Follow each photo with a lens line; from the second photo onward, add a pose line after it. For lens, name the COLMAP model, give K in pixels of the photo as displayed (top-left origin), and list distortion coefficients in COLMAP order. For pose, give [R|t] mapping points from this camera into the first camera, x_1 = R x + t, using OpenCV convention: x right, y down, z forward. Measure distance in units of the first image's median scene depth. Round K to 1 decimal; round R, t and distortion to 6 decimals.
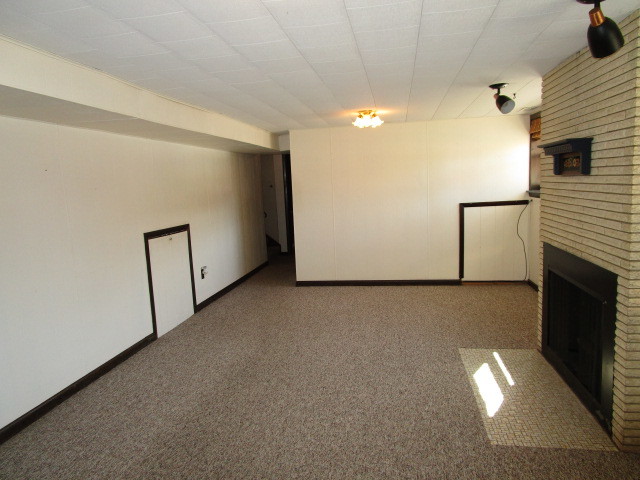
lens RADIAL K [[450.3, 0, 320.0], [0, 450.3, 240.0], [0, 0, 1]] dist [-0.029703, 0.006552]
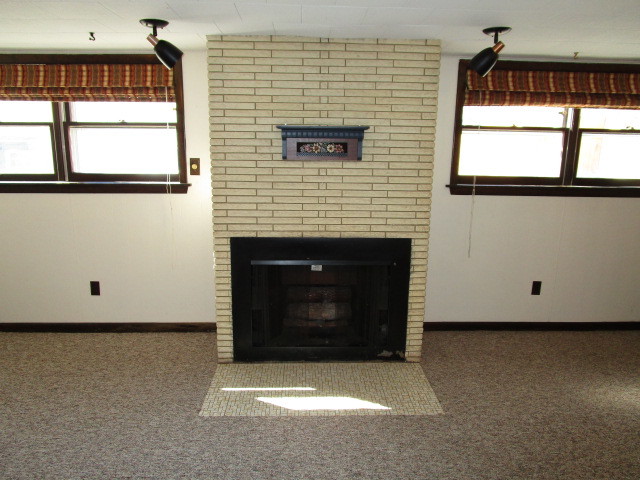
lens RADIAL K [[450.3, 0, 320.0], [0, 450.3, 240.0], [0, 0, 1]] dist [-0.029703, 0.006552]
pose [[-0.202109, -0.158931, 0.966381, -0.413448], [0.123477, 0.974736, 0.186129, -0.146453], [-0.971548, 0.156944, -0.177379, 1.112210]]
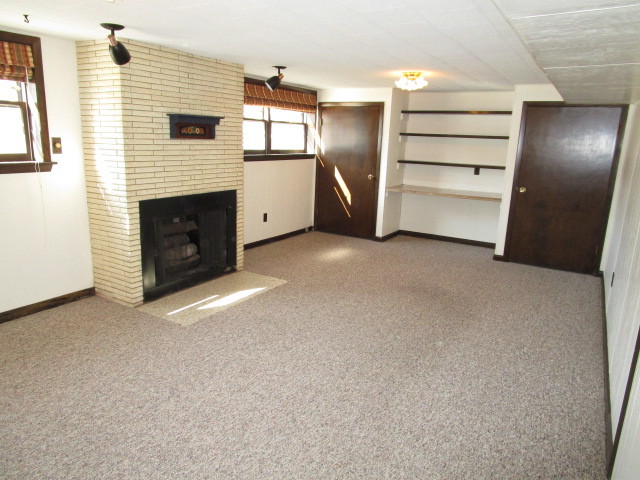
lens RADIAL K [[450.3, 0, 320.0], [0, 450.3, 240.0], [0, 0, 1]] dist [-0.029703, 0.006552]
pose [[-0.930985, -0.065992, 0.359043, -0.333252], [0.057063, 0.945129, 0.321676, -0.256973], [-0.360570, 0.319964, -0.876135, 2.041369]]
